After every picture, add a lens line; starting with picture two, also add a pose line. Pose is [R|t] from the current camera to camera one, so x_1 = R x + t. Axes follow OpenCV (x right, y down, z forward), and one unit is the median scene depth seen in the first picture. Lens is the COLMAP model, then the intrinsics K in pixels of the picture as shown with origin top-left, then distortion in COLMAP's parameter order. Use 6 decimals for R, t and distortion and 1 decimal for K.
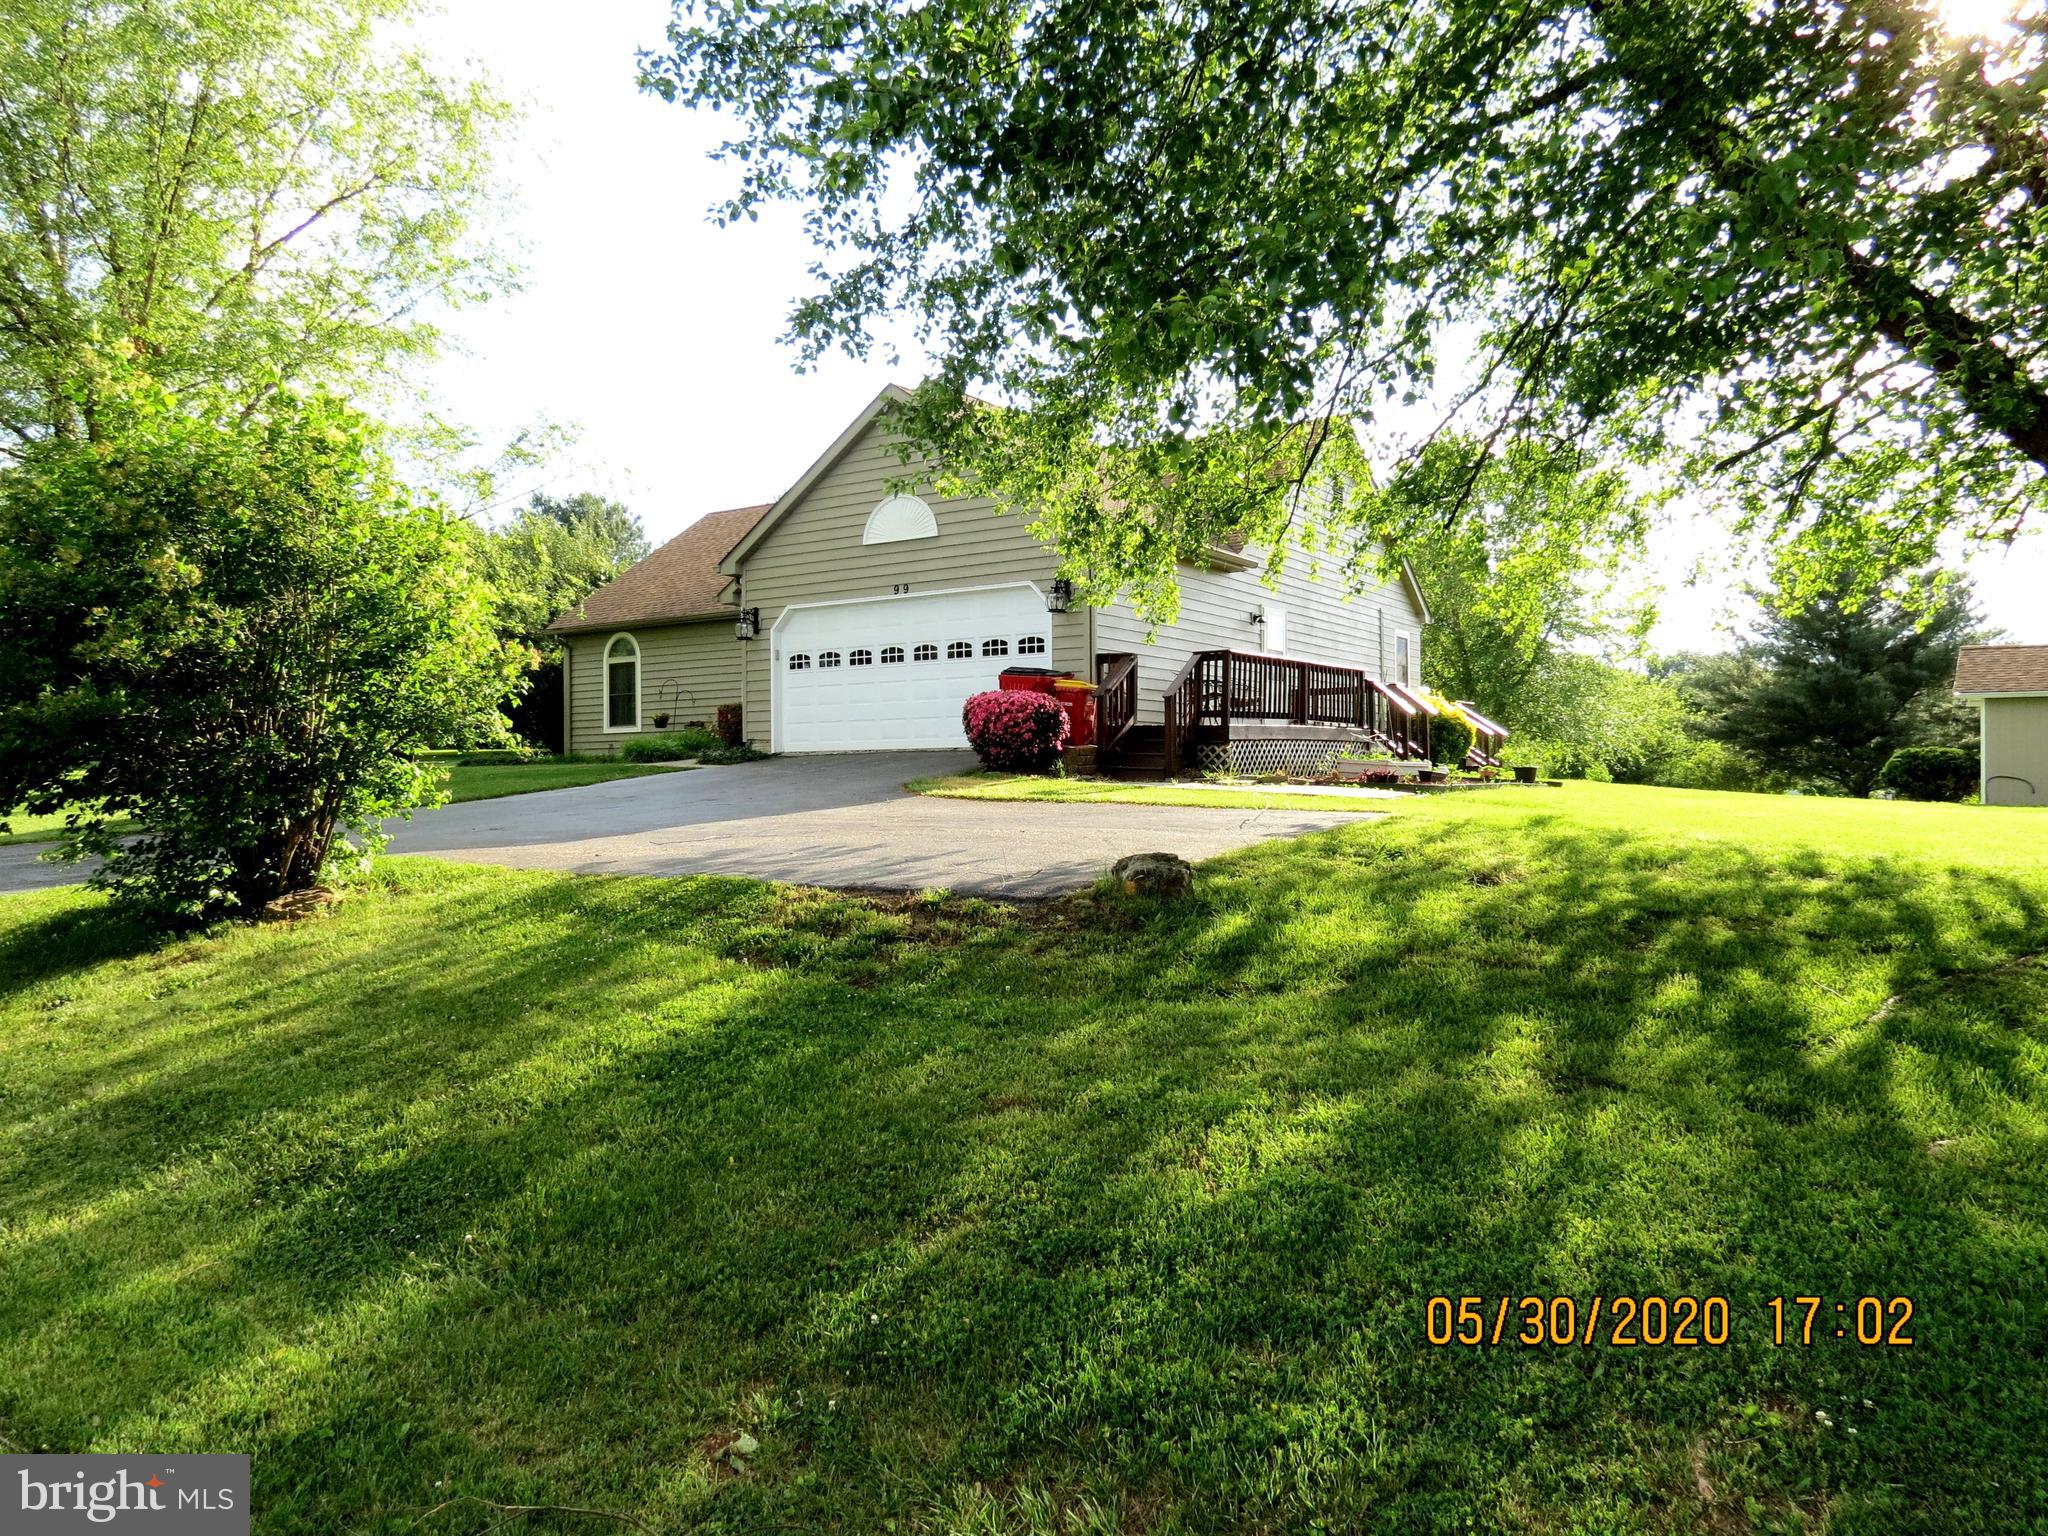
lens RADIAL K [[1460.1, 0, 1024.0], [0, 1460.1, 768.0], [0, 0, 1]] dist [-0.023163, 0.005087]
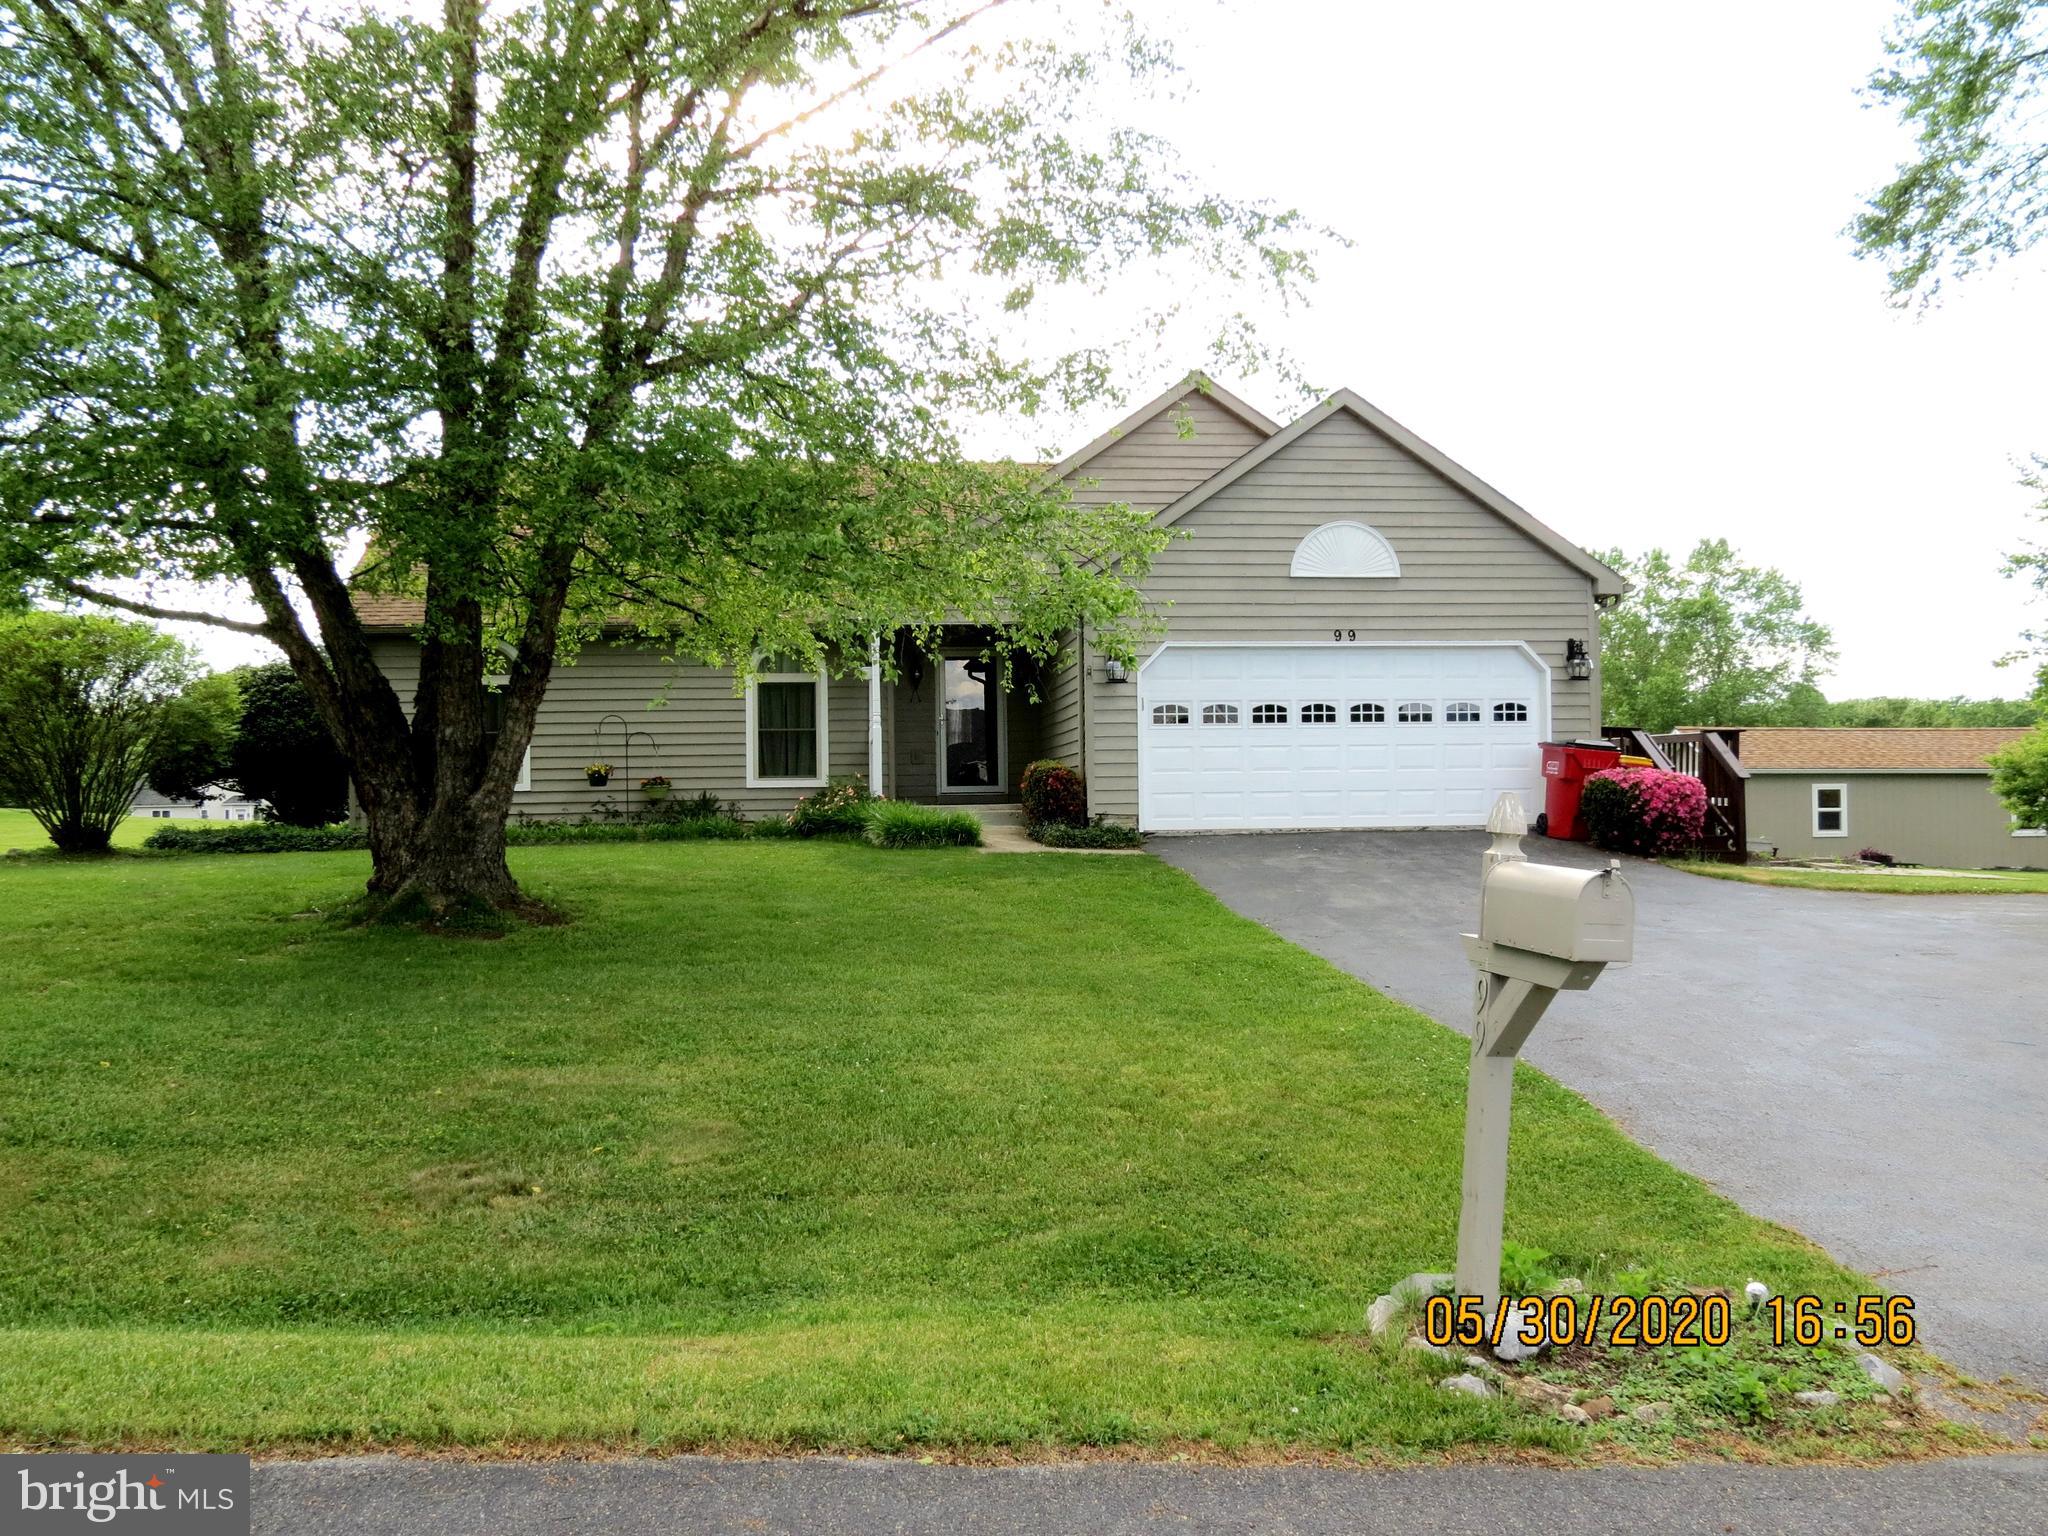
lens RADIAL K [[1724.1, 0, 1034.4], [0, 1724.1, 756.2], [0, 0, 1]] dist [-0.024751, 0.003777]
pose [[0.763744, 0.016798, 0.645300, -1.132502], [0.001097, 0.999626, -0.027319, -0.036263], [-0.645518, 0.021573, 0.763440, 0.487328]]
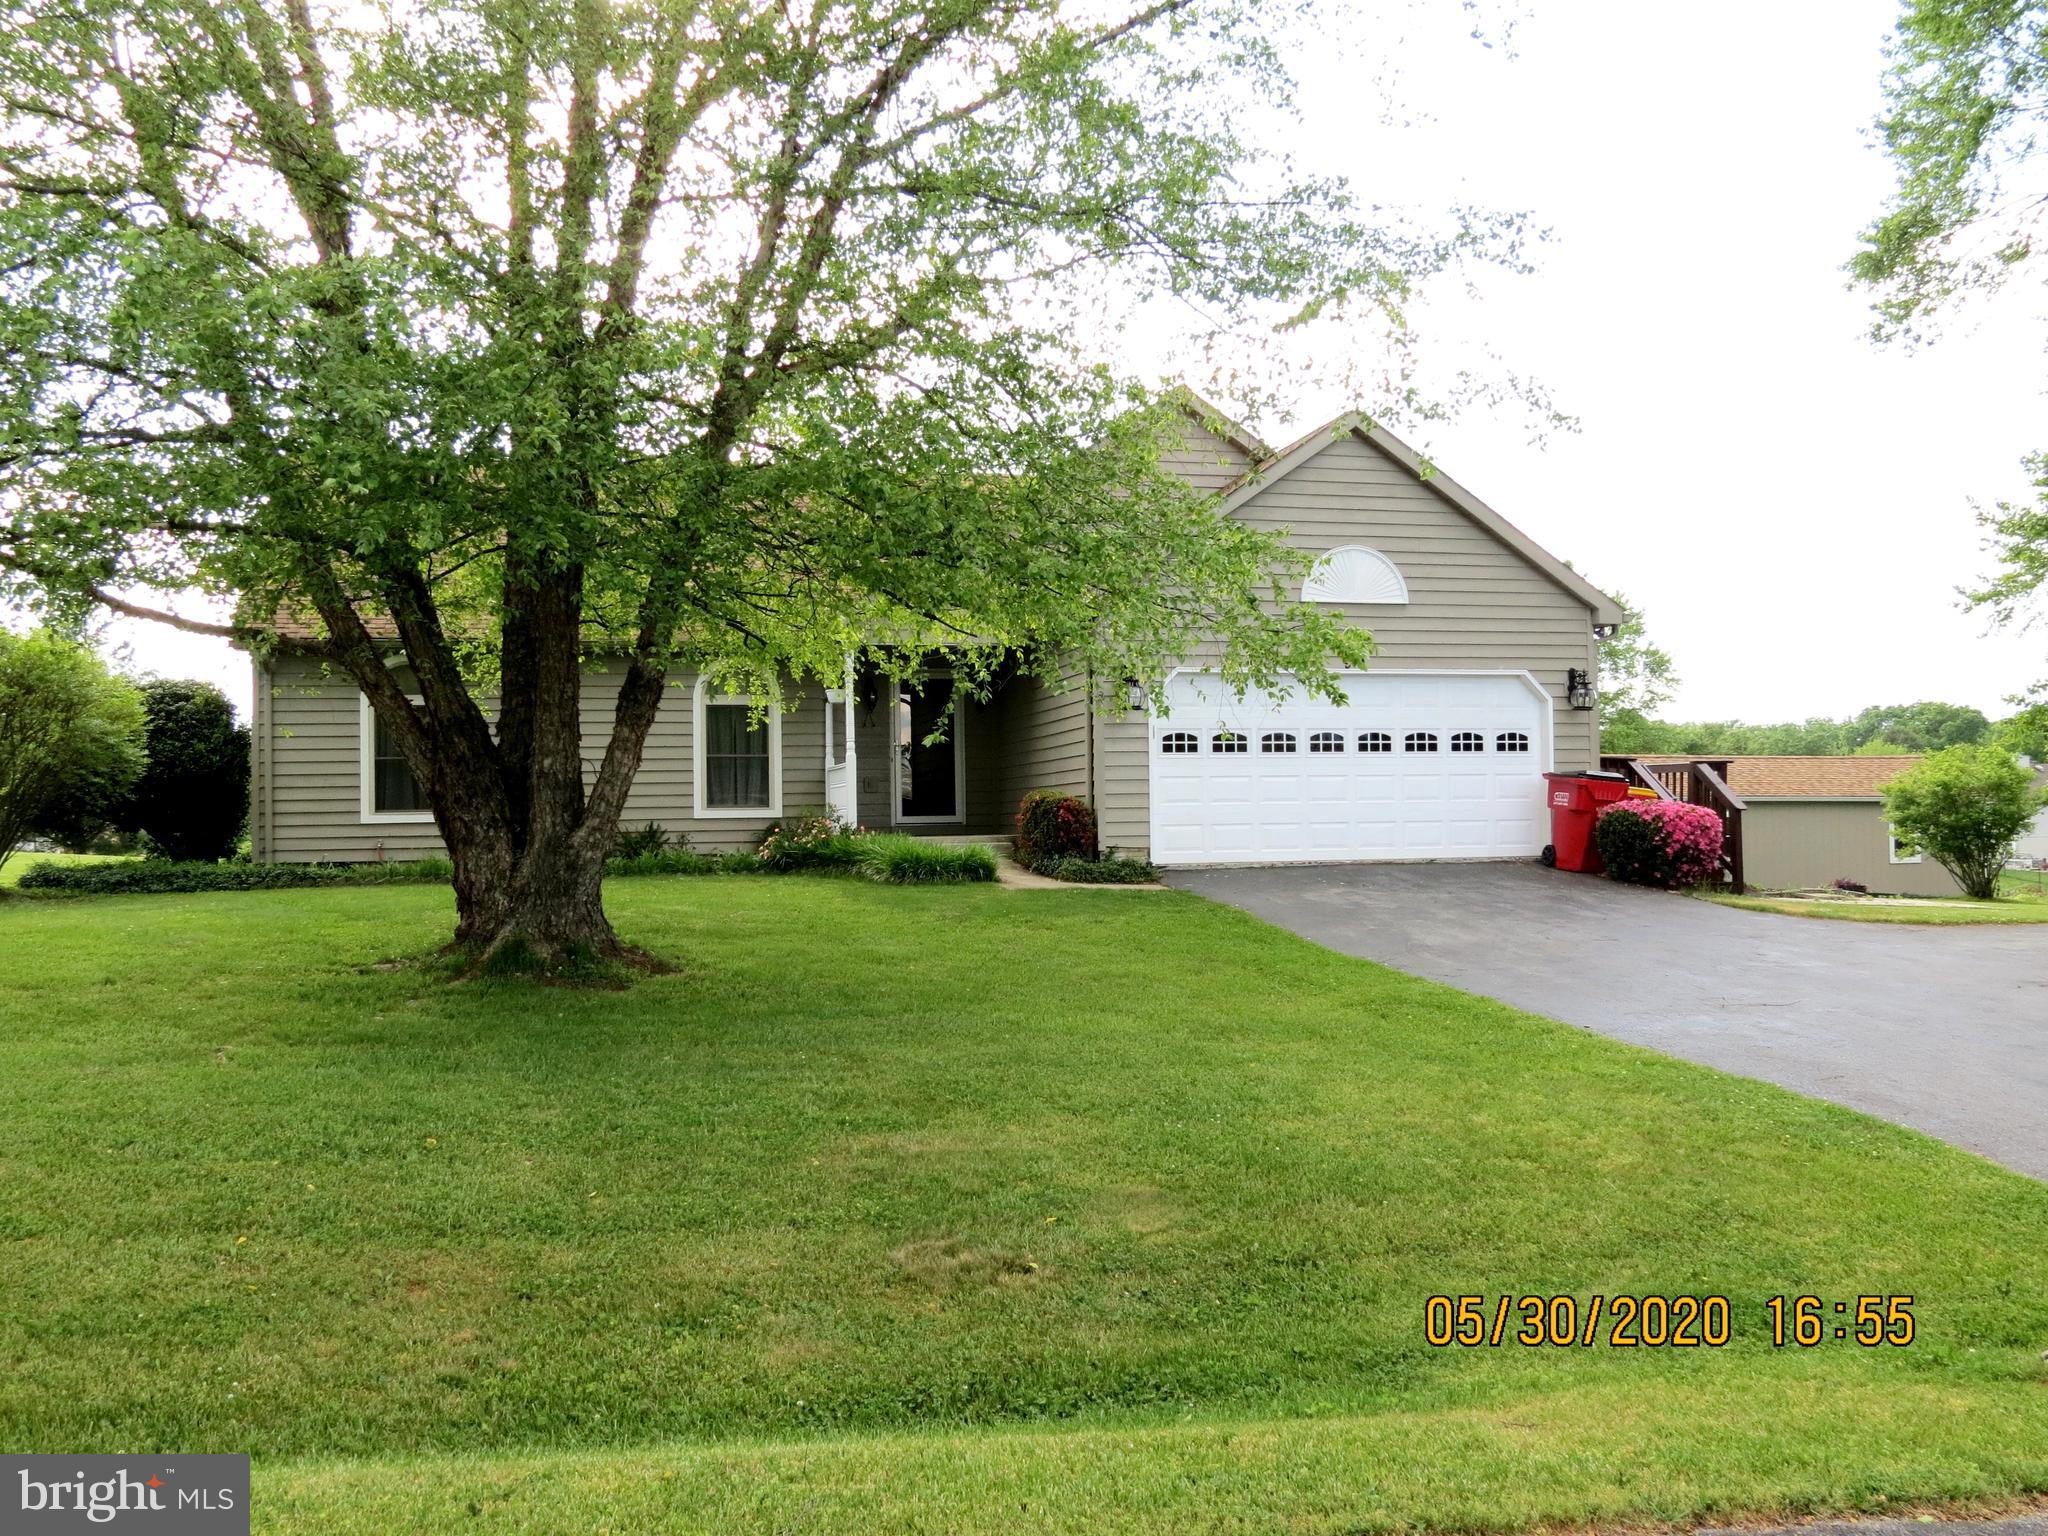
lens RADIAL K [[1828.4, 0, 1049.7], [0, 1828.4, 764.2], [0, 0, 1]] dist [-0.012276, -0.009025]
pose [[0.665028, 0.024474, 0.746417, -1.265492], [0.001963, 0.999402, -0.034518, -0.042232], [-0.746816, 0.024421, 0.664582, 0.604039]]
